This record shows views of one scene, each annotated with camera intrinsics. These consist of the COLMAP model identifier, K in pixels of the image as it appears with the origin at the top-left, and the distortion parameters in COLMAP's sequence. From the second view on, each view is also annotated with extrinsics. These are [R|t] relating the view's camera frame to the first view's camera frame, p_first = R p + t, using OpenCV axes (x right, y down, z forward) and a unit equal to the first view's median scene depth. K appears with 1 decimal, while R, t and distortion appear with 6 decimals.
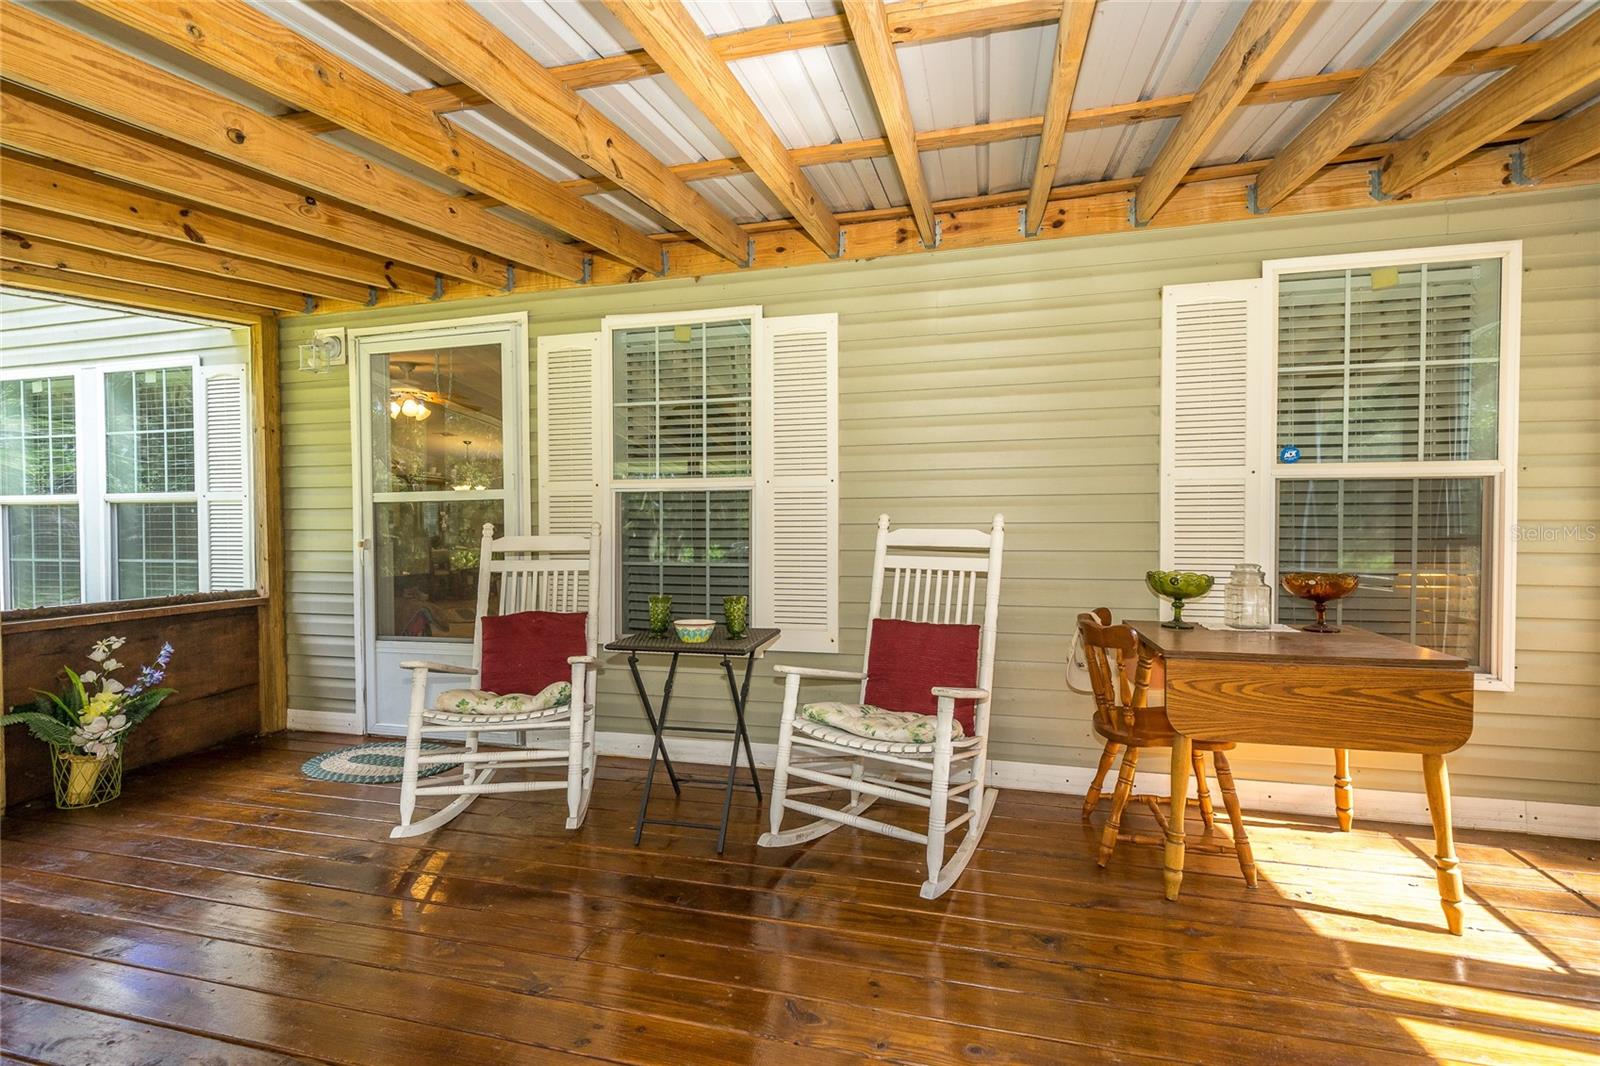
lens RADIAL K [[718.2, 0, 801.1], [0, 718.2, 562.8], [0, 0, 1]] dist [0.004169, 0.000259]
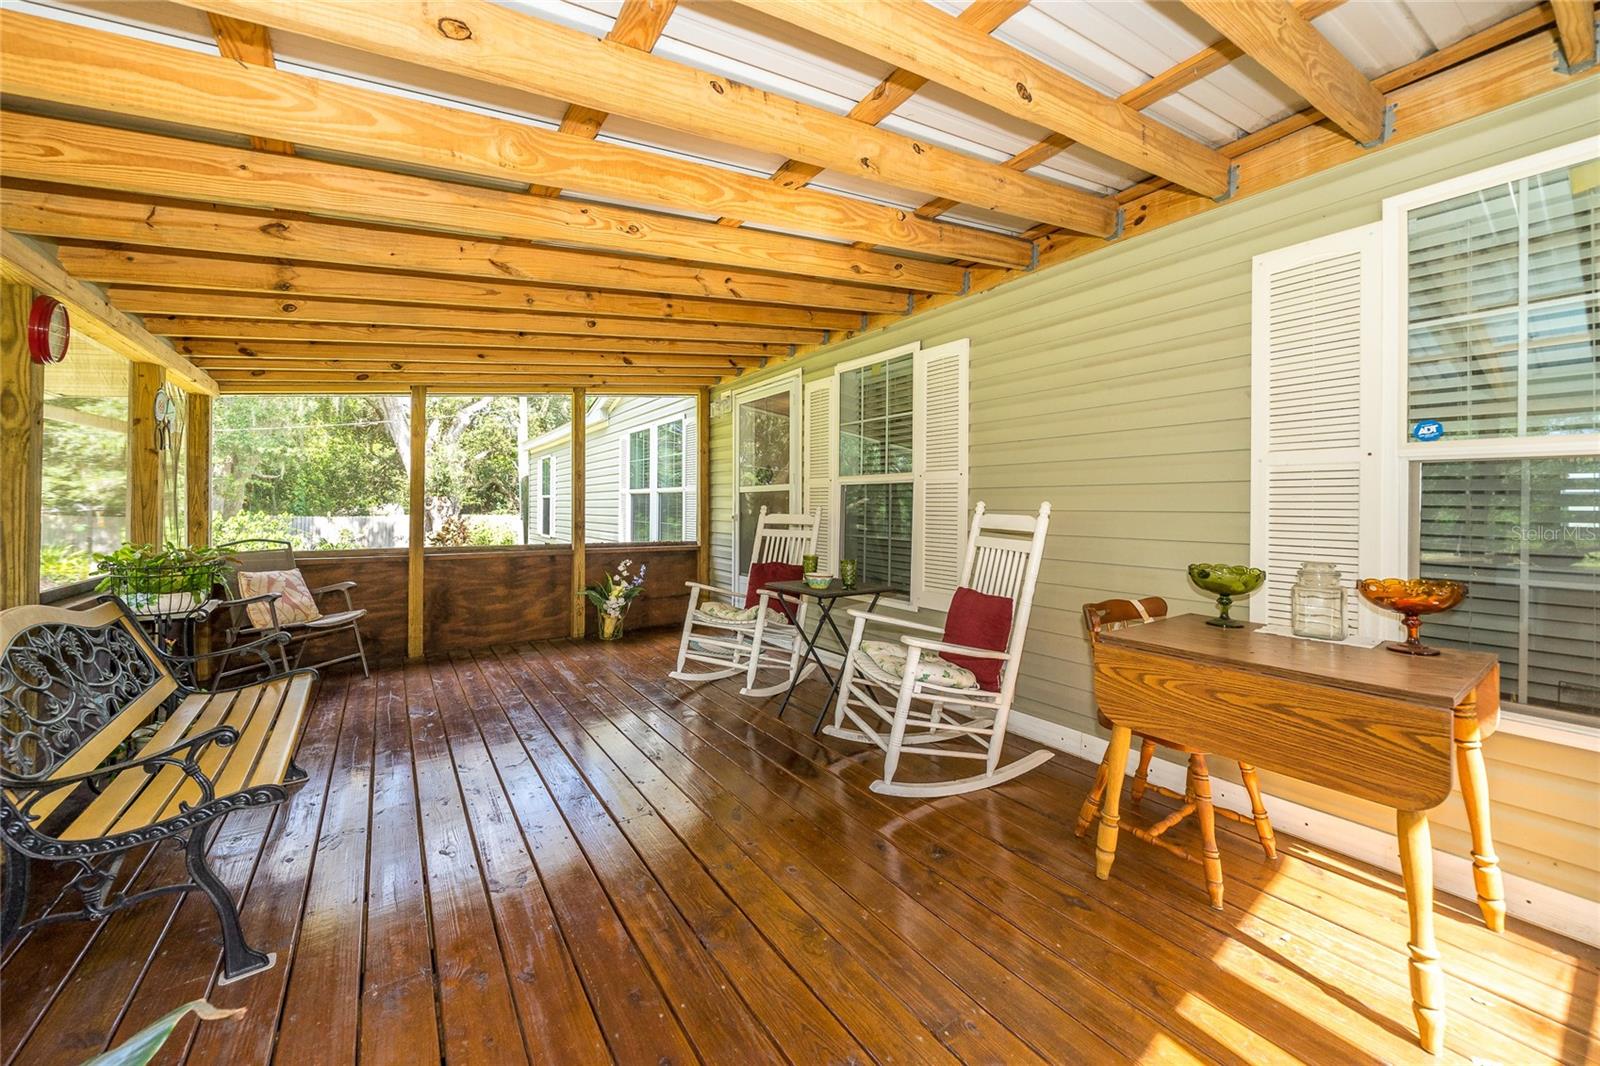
lens RADIAL K [[604.9, 0, 795.2], [0, 604.9, 534.0], [0, 0, 1]] dist [-0.000184, -0.000134]
pose [[0.752145, 0.042362, -0.657635, 0.576504], [-0.048863, 0.998770, 0.008452, -0.007185], [0.657184, 0.025777, 0.753289, 0.037219]]
